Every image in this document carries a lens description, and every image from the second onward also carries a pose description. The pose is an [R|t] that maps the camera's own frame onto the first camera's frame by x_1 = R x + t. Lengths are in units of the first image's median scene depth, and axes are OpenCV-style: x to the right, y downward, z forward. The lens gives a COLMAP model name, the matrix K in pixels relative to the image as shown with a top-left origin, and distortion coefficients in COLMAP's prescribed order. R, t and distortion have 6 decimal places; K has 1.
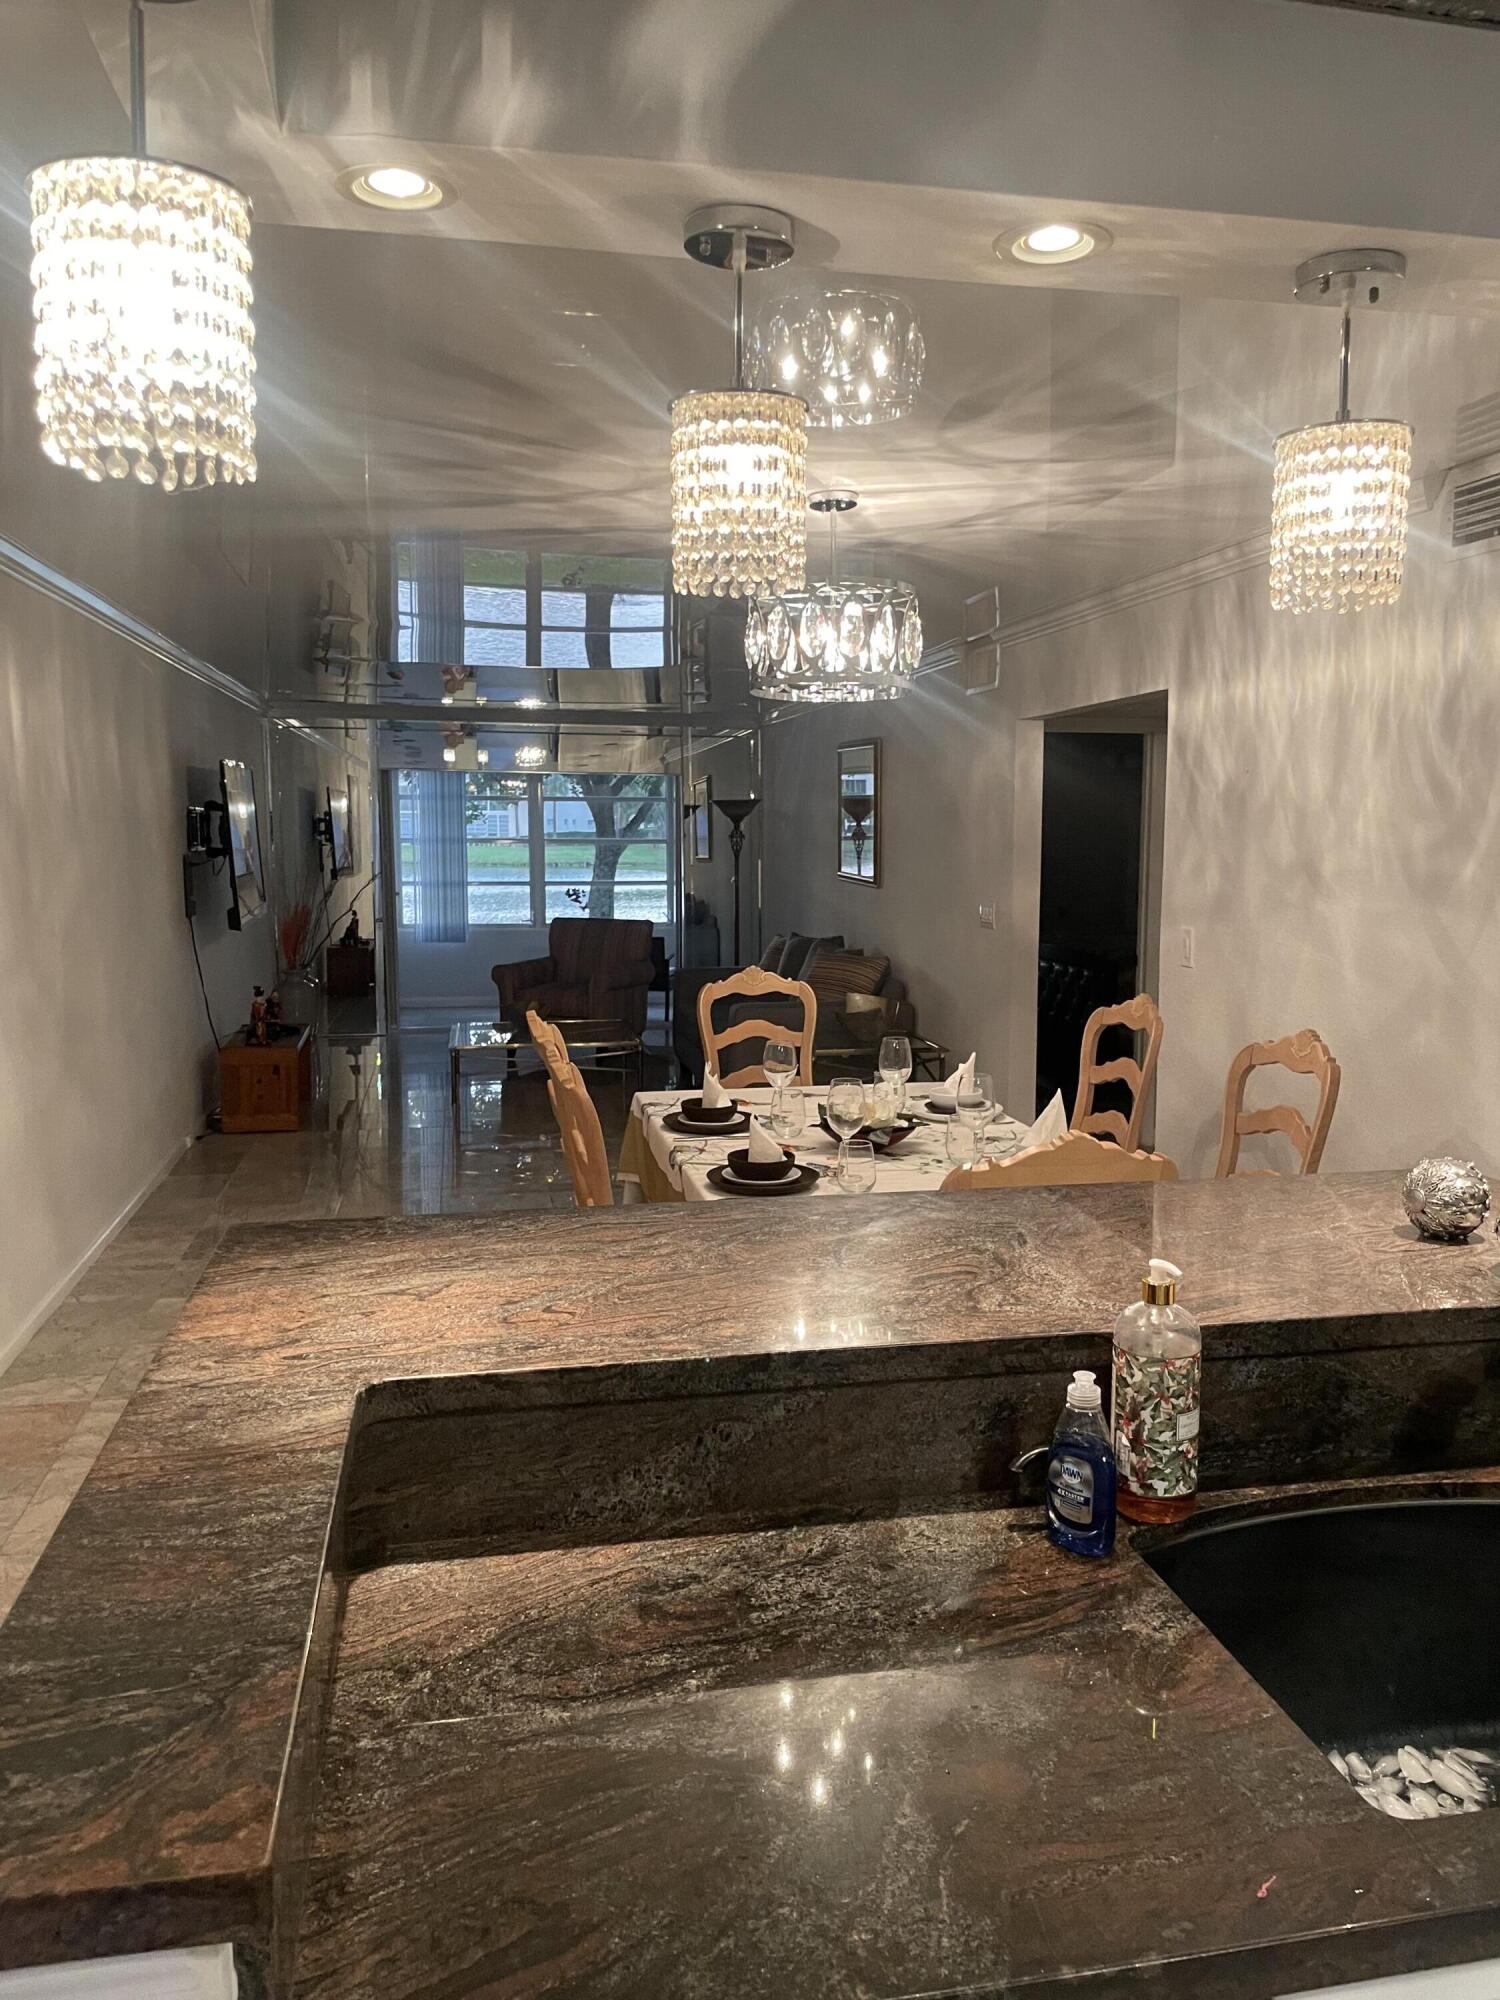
lens RADIAL K [[1520.4, 0, 750.0], [0, 1520.4, 1000.0], [0, 0, 1]] dist [0.064387, -0.072248]
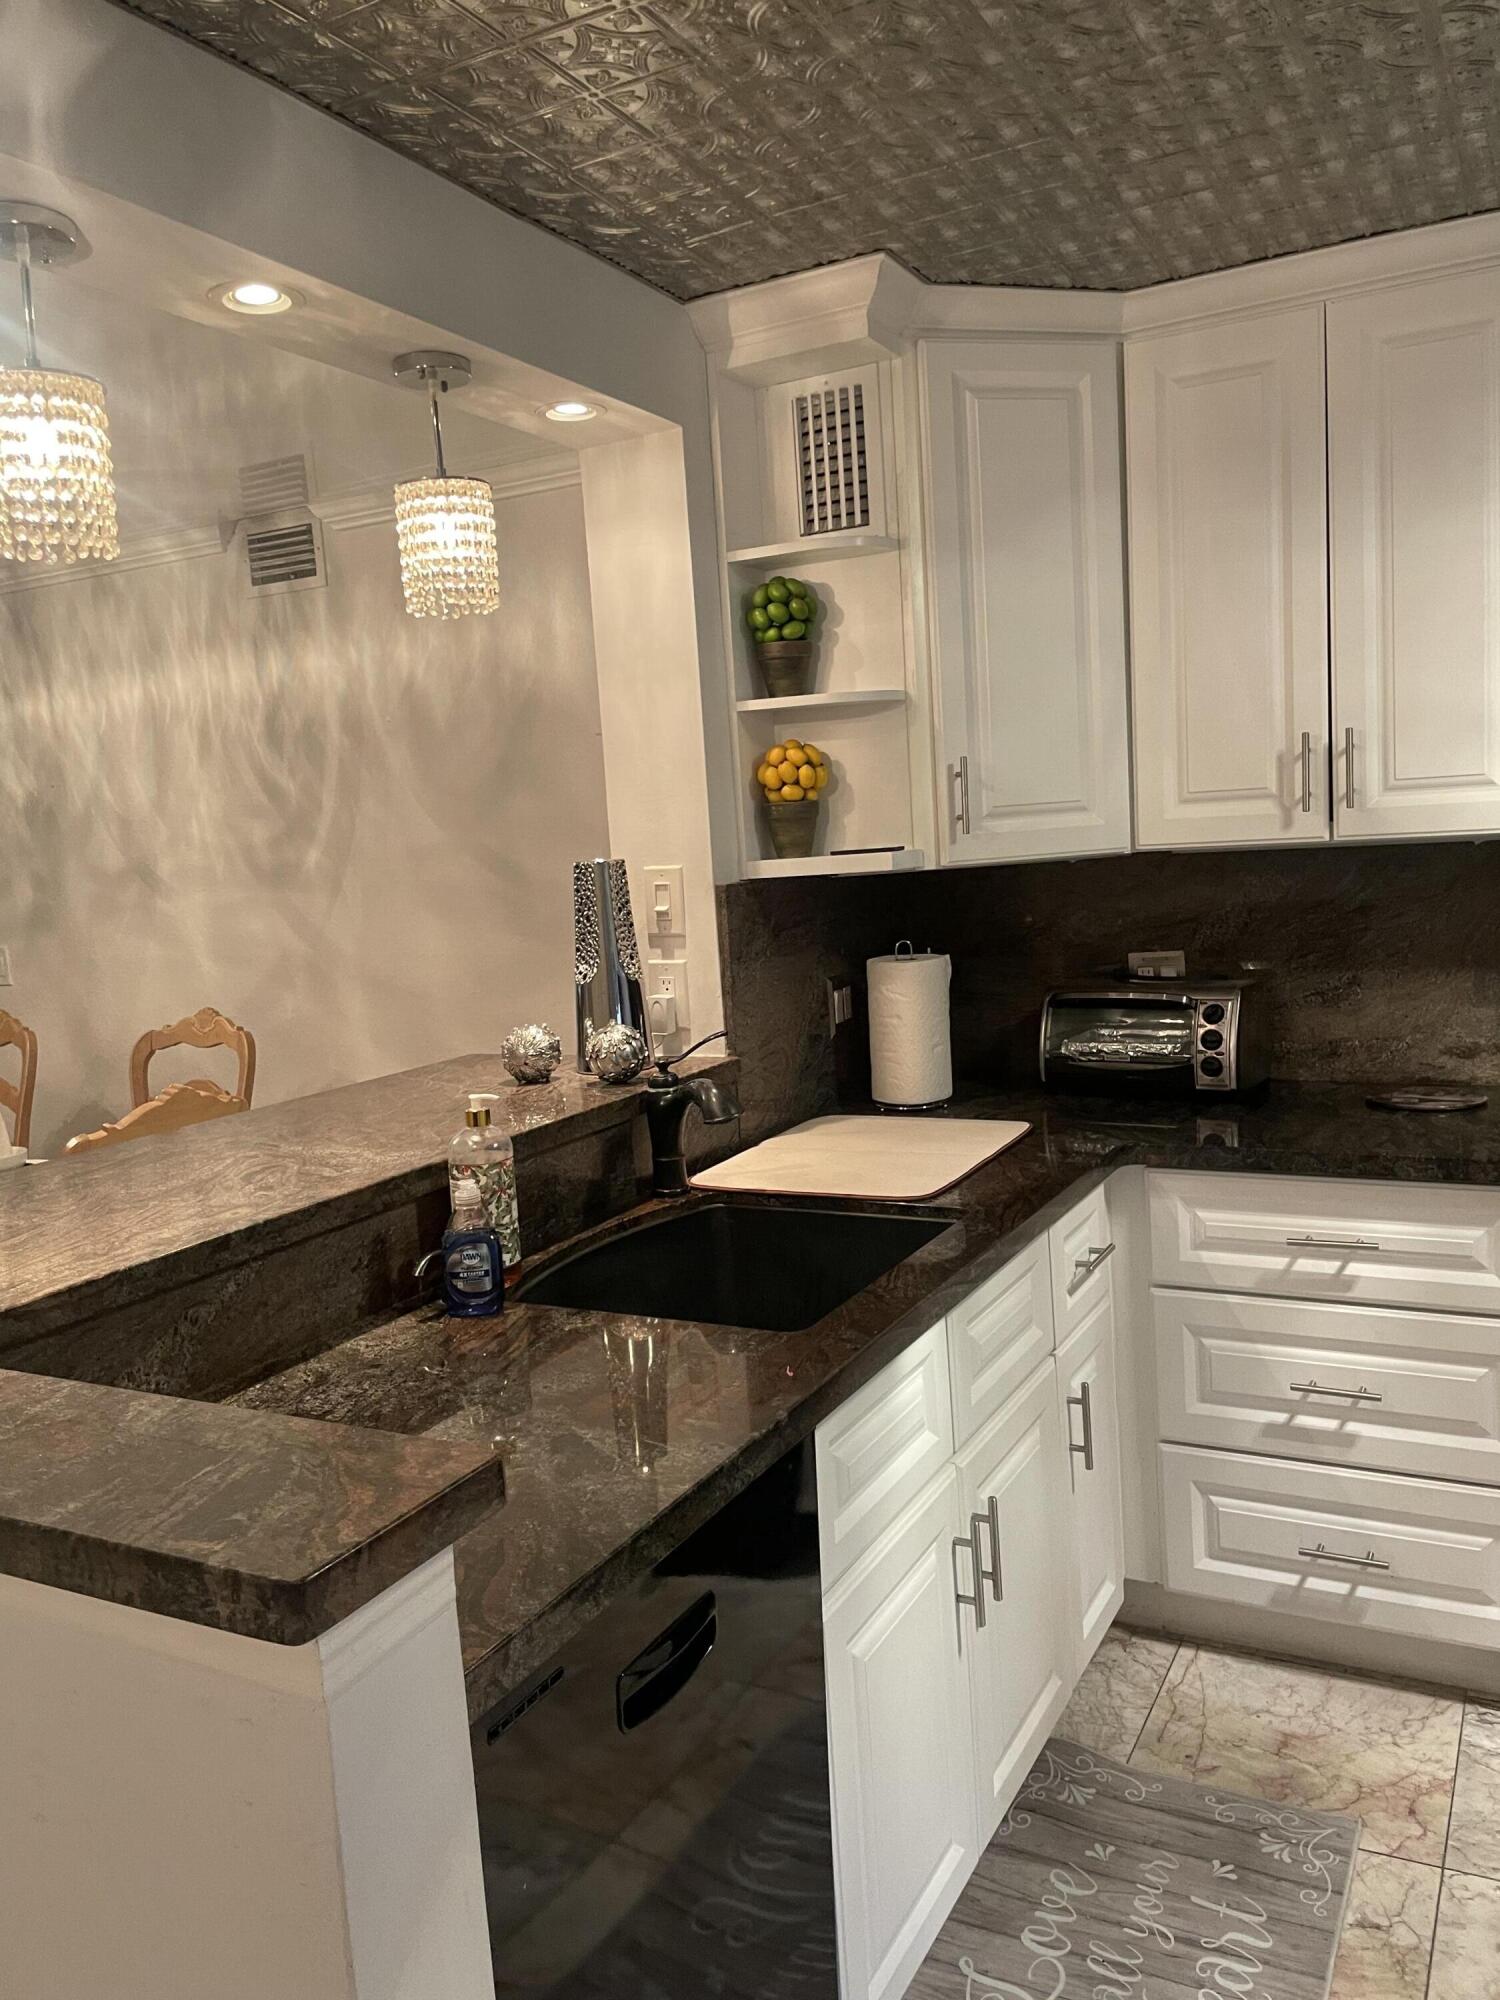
lens RADIAL K [[1520.4, 0, 750.0], [0, 1520.4, 1000.0], [0, 0, 1]] dist [0.064387, -0.072248]
pose [[0.630129, -0.124050, 0.766517, -0.461094], [0.149092, 0.988118, 0.037349, 0.060046], [-0.762042, 0.090747, 0.641137, -0.026276]]
